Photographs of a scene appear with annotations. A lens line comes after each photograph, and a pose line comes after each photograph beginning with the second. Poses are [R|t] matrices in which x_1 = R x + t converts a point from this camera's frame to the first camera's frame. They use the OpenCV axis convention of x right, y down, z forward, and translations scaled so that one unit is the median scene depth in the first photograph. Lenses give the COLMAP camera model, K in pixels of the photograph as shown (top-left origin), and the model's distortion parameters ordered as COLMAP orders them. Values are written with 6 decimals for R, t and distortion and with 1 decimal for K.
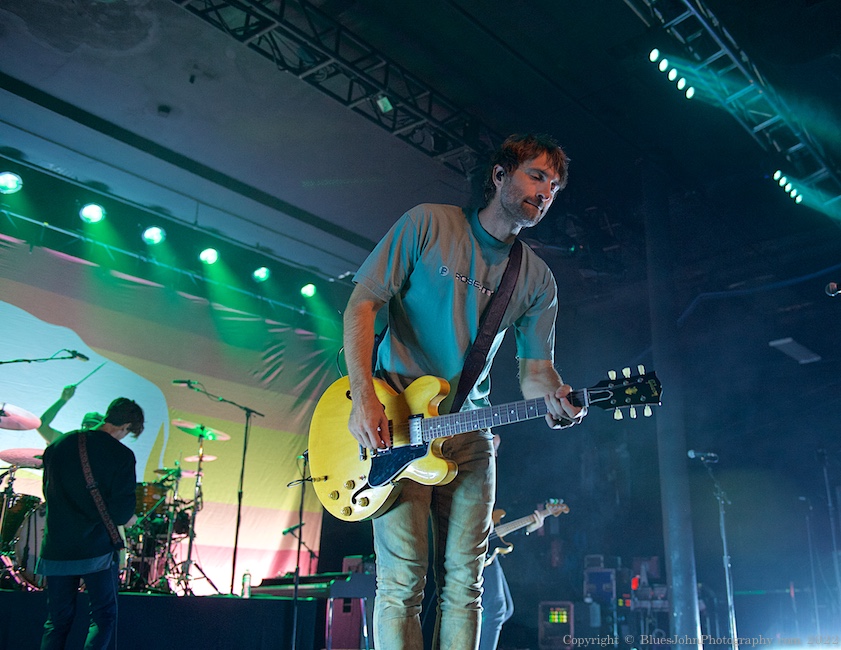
lens RADIAL K [[865.7, 0, 515.9], [0, 865.7, 339.5], [0, 0, 1]] dist [0.000115, -0.003205]
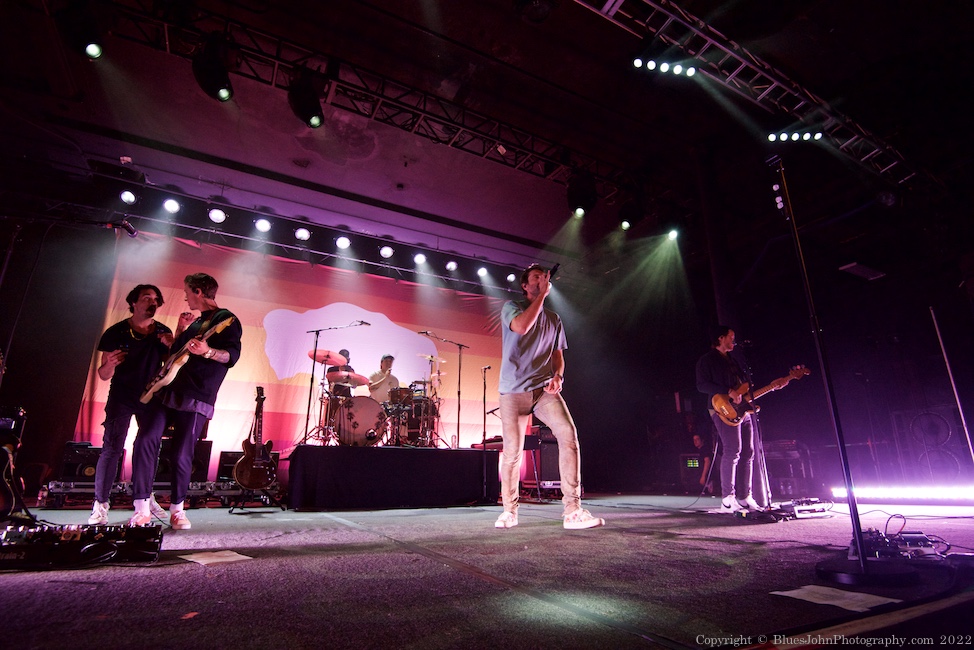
lens RADIAL K [[482.8, 0, 487.0], [0, 482.8, 325.0], [0, 0, 1]] dist [0.001307, -0.027341]
pose [[0.912971, -0.113803, -0.391834, 0.133725], [0.123222, 0.992379, -0.001117, 0.051032], [0.388974, -0.047263, 0.920035, 0.127358]]
